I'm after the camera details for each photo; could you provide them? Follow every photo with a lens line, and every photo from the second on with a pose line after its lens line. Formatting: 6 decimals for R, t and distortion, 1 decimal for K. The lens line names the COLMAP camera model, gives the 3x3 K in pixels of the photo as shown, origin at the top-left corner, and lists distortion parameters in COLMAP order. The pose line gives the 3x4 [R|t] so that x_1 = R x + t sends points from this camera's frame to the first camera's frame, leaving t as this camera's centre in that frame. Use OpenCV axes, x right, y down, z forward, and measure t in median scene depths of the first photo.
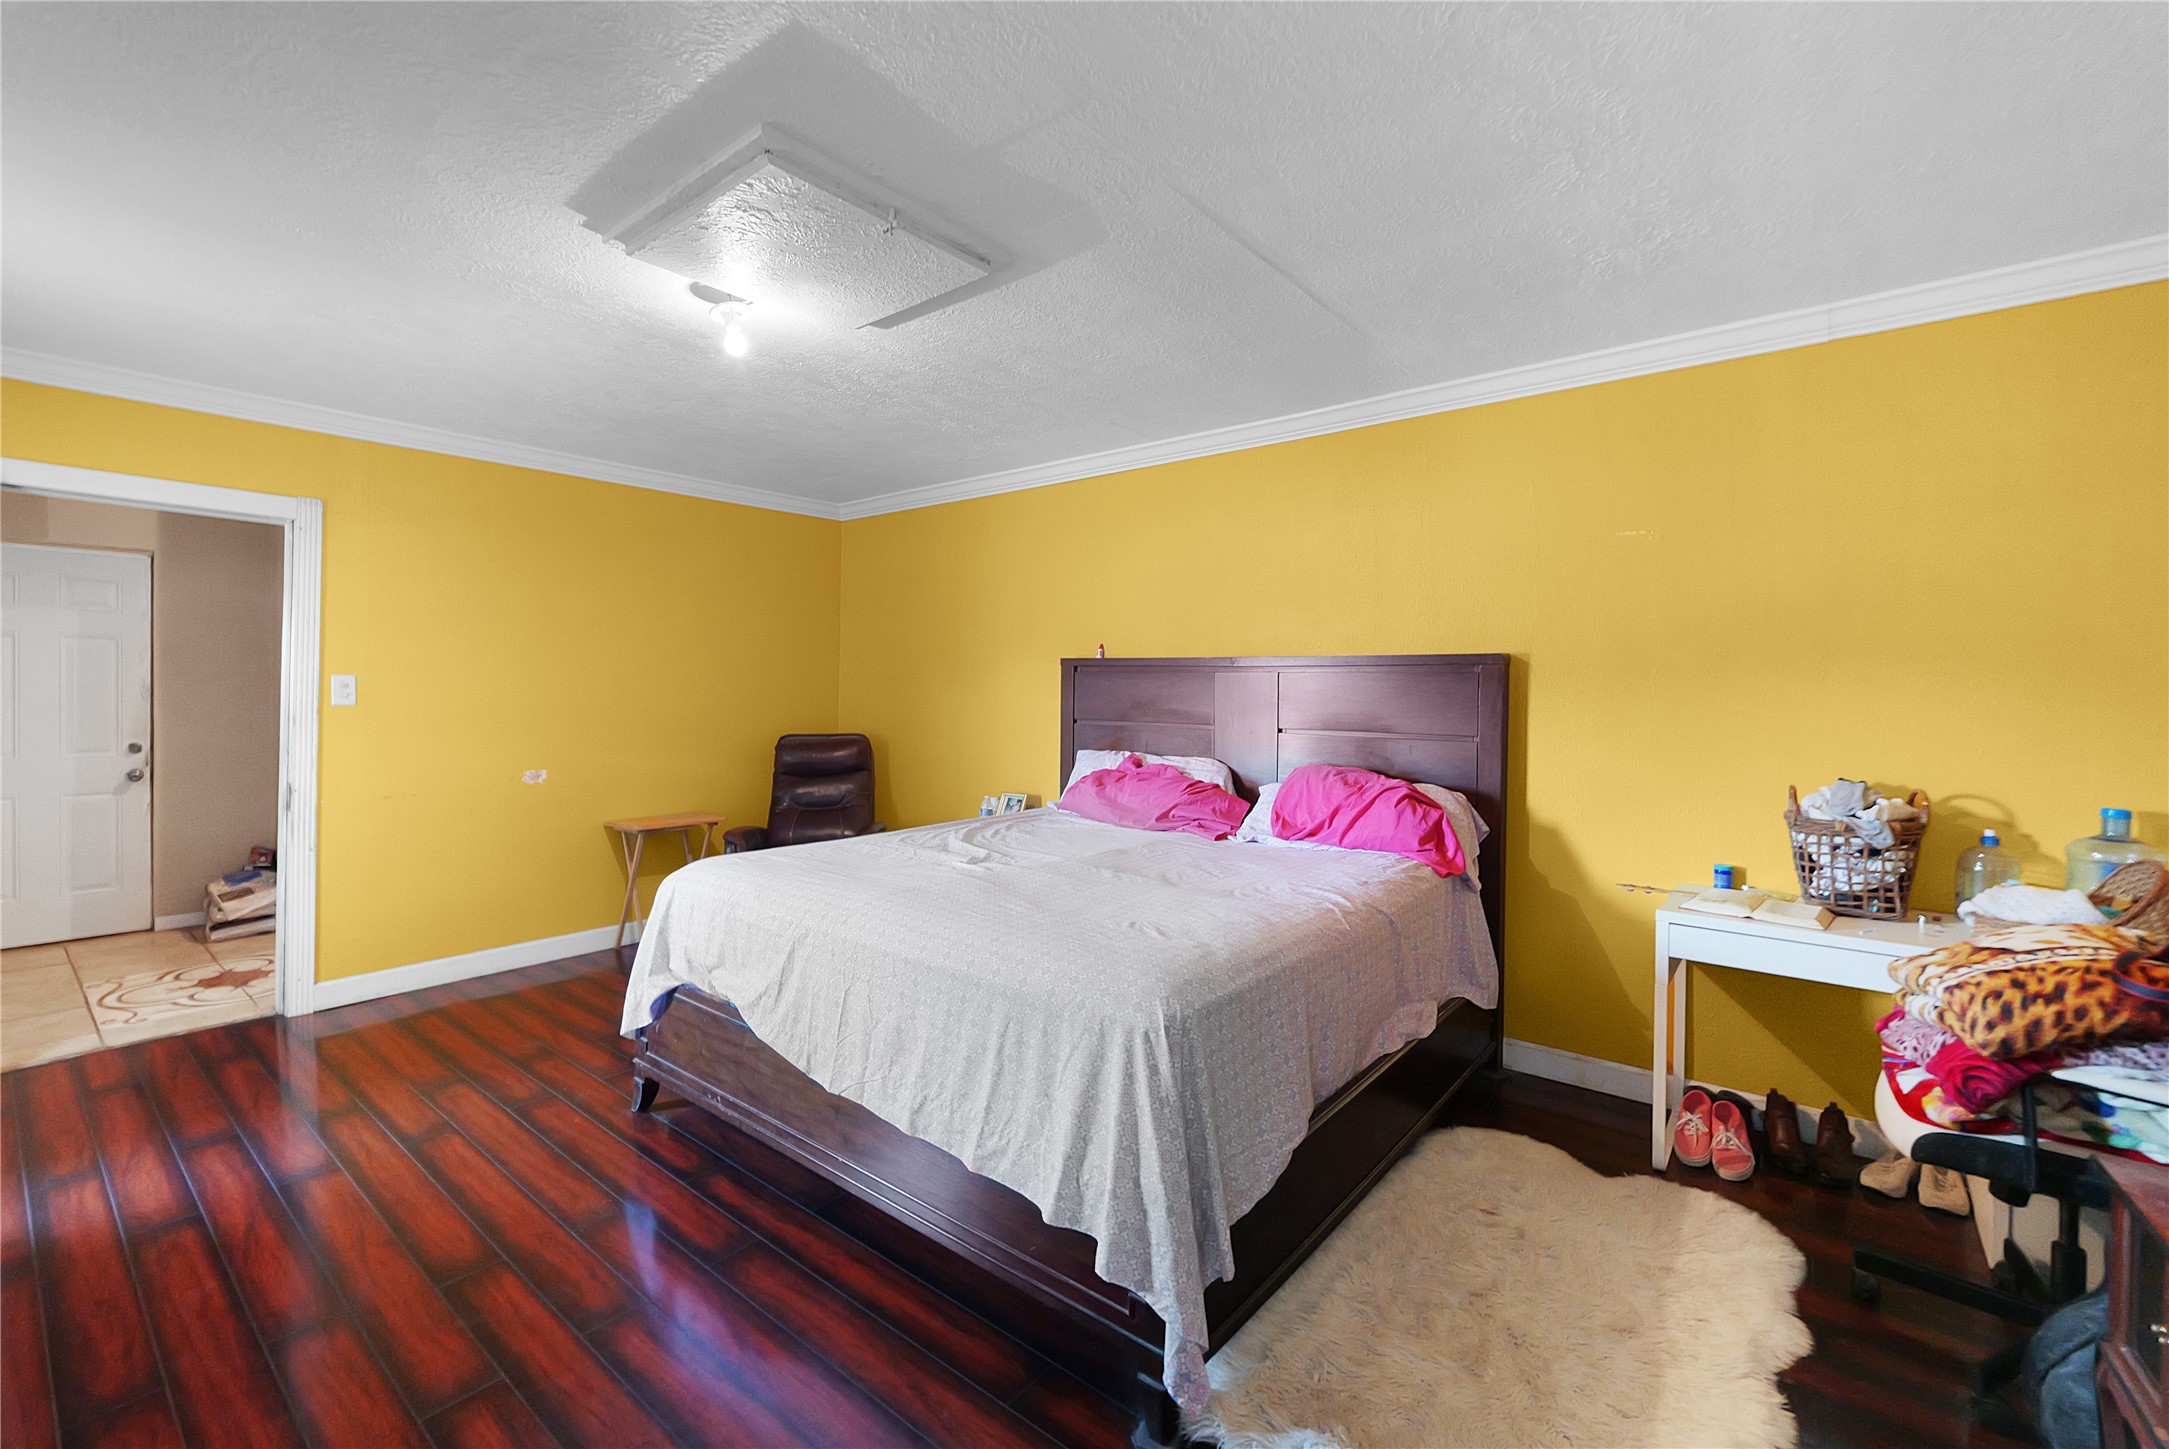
lens RADIAL K [[917.2, 0, 1083.7], [0, 917.2, 690.4], [0, 0, 1]] dist [-0.000899, -0.000046]
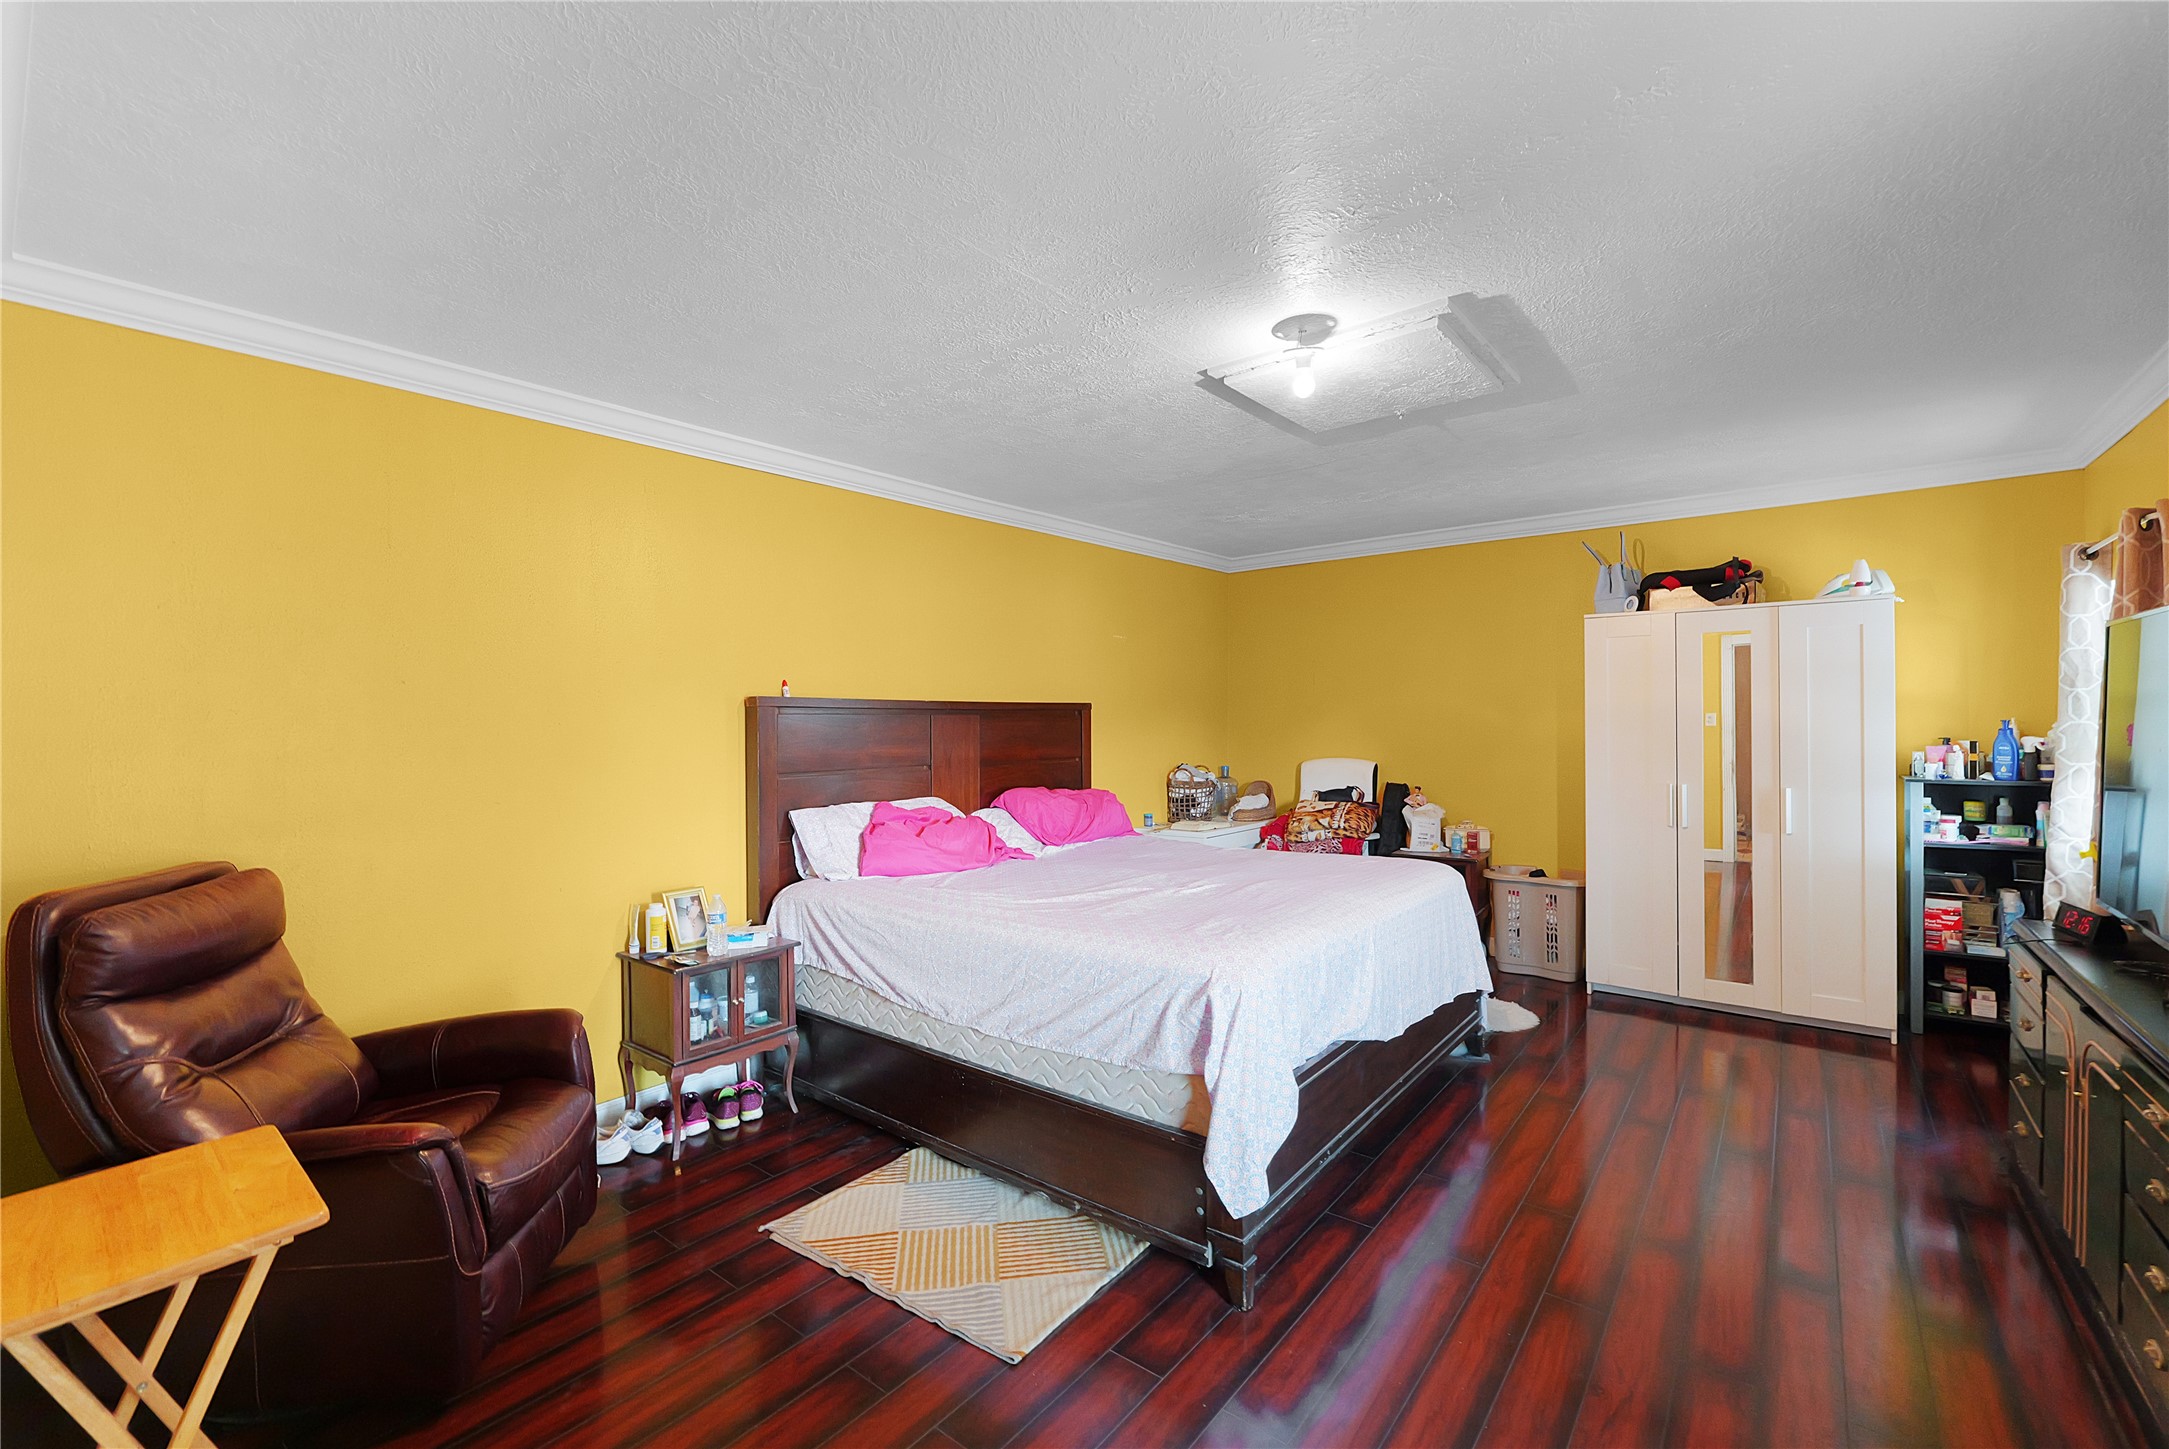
lens RADIAL K [[902.6, 0, 1084.5], [0, 902.6, 724.5], [0, 0, 1]] dist [-0.007168, -0.000091]
pose [[-0.010672, -0.014095, 0.999844, -1.348132], [0.012067, 0.999826, 0.014224, -0.032157], [-0.999870, 0.012217, -0.010500, 1.260097]]
